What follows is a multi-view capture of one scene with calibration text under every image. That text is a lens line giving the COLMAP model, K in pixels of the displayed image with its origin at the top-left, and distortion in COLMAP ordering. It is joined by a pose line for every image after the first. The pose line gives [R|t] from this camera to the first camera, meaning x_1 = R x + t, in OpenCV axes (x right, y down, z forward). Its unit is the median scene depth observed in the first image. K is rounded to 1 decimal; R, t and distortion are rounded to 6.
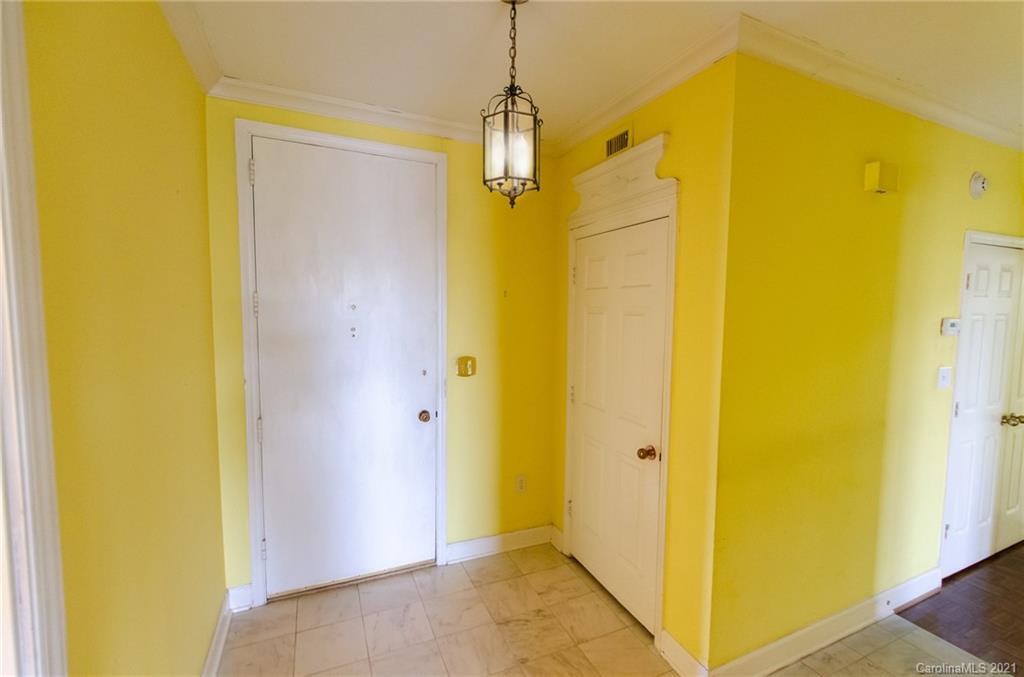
lens RADIAL K [[447.0, 0, 514.8], [0, 447.0, 337.9], [0, 0, 1]] dist [-0.003786, 0.000295]
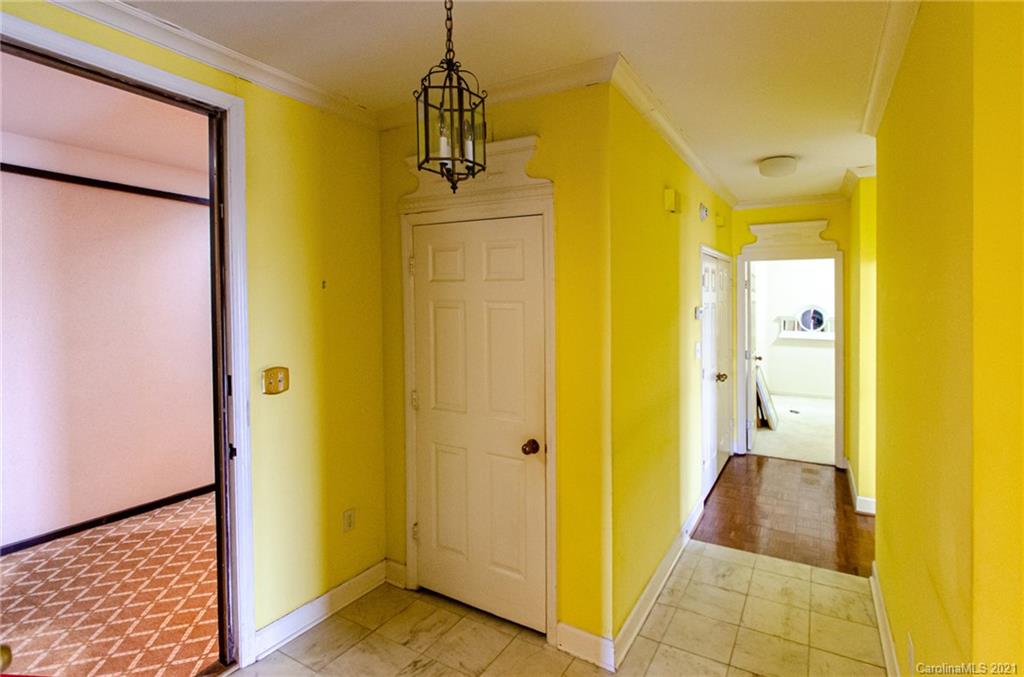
lens RADIAL K [[496.8, 0, 513.3], [0, 496.8, 300.4], [0, 0, 1]] dist [-0.001668, -0.002364]
pose [[0.806787, -0.009816, 0.590761, -0.396647], [0.045524, 0.997922, -0.045590, -0.020730], [-0.589086, 0.063675, 0.805557, 0.114346]]
